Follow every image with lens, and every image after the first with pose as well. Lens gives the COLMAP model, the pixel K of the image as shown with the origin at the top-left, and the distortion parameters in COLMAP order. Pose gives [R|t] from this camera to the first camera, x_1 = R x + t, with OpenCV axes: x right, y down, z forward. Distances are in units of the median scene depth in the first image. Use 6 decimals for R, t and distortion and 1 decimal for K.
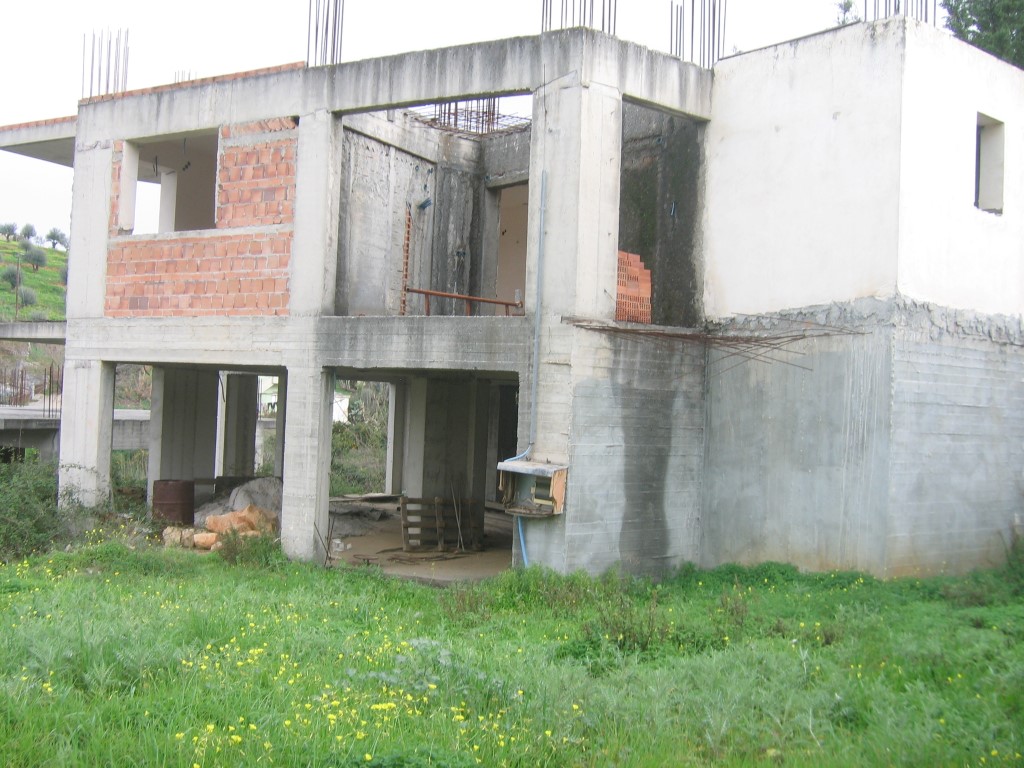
lens RADIAL K [[1118.5, 0, 508.6], [0, 1118.5, 379.8], [0, 0, 1]] dist [-0.102952, 0.000000]
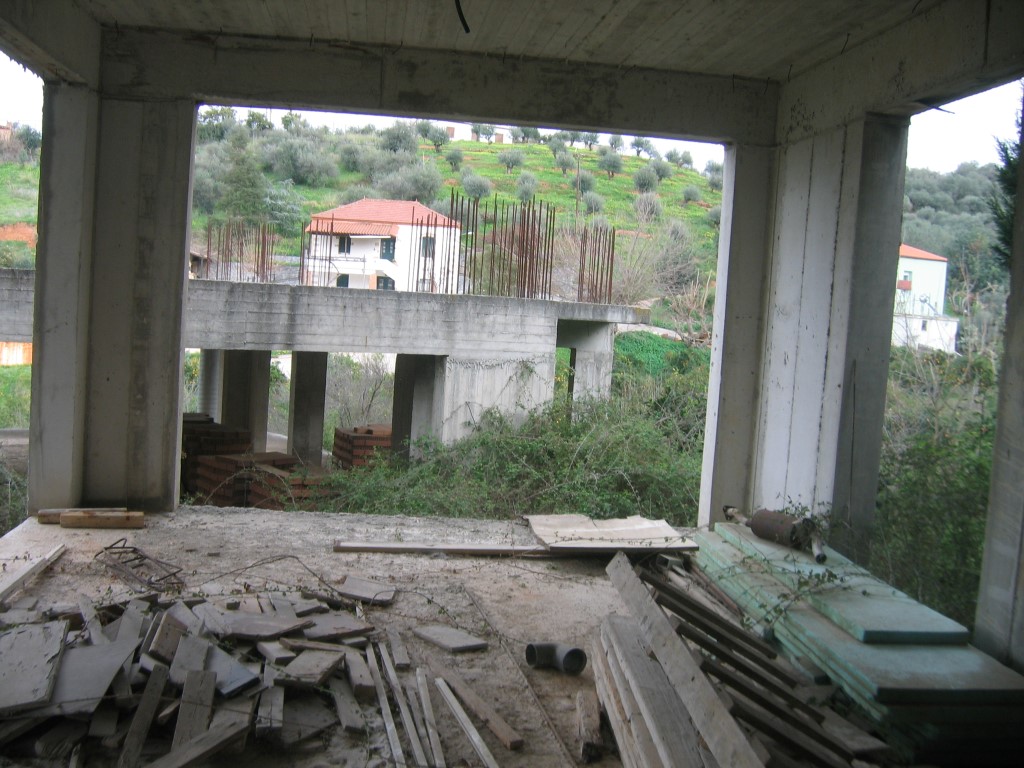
lens RADIAL K [[1118.5, 0, 509.3], [0, 1118.5, 384.1], [0, 0, 1]] dist [-0.102952, 0.000000]
pose [[0.849524, 0.052404, -0.524940, -0.003613], [-0.017584, 0.997314, 0.071103, 0.074674], [0.527256, -0.051174, 0.848164, 1.175790]]
